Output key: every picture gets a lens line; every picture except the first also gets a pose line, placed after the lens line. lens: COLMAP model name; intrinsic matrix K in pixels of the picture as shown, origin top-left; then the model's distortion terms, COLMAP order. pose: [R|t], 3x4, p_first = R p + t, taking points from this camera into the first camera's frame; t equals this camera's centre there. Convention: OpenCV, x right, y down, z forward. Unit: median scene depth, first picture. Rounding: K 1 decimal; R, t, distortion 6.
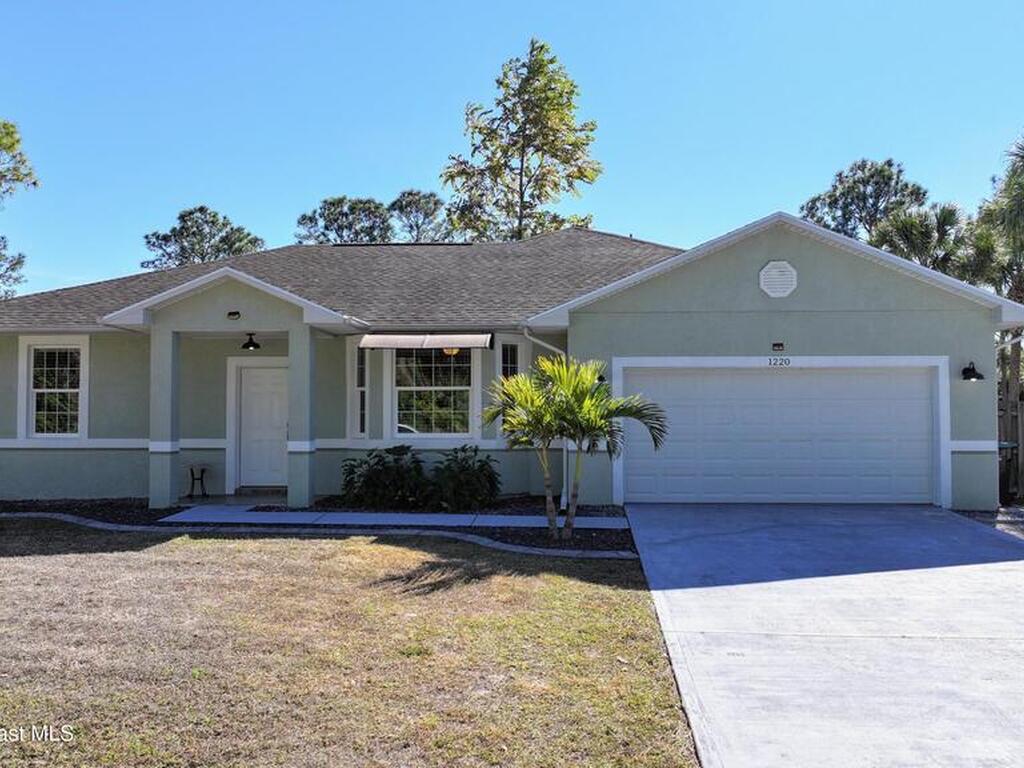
lens RADIAL K [[731.1, 0, 512.0], [0, 731.1, 384.0], [0, 0, 1]] dist [0.000523, -0.002491]
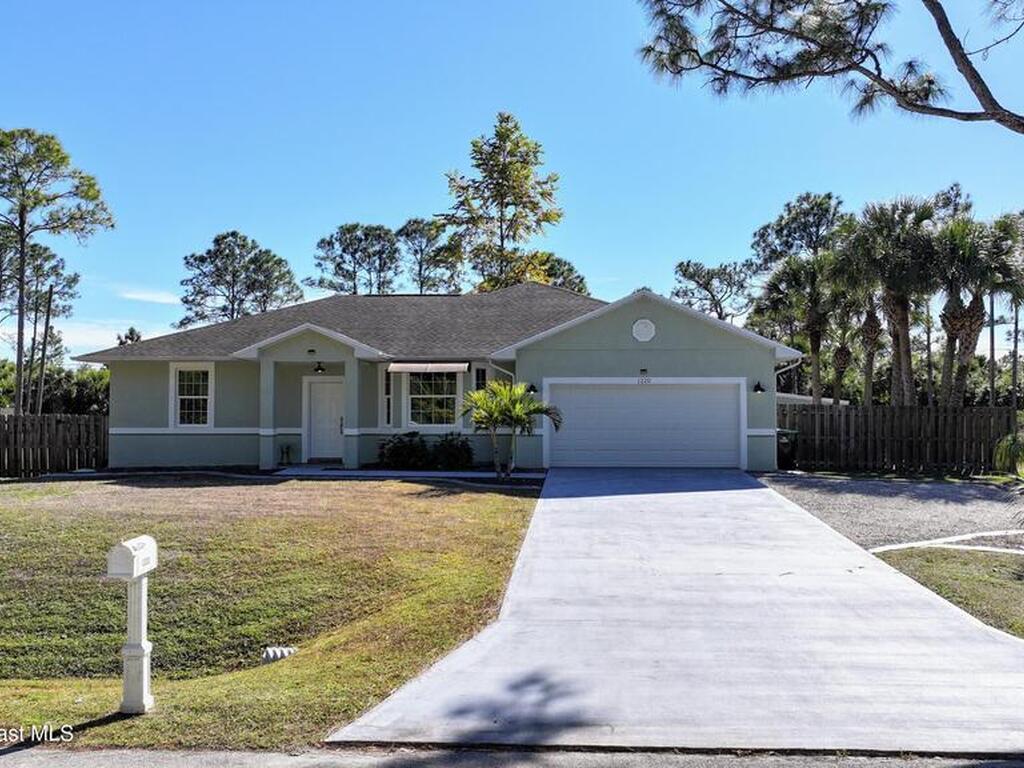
lens RADIAL K [[731.1, 0, 512.0], [0, 731.1, 384.0], [0, 0, 1]] dist [0.000523, -0.002491]
pose [[0.999993, 0.000954, -0.003680, 0.069791], [-0.000948, 0.999998, 0.001520, -0.023042], [0.003682, -0.001517, 0.999992, -0.588778]]
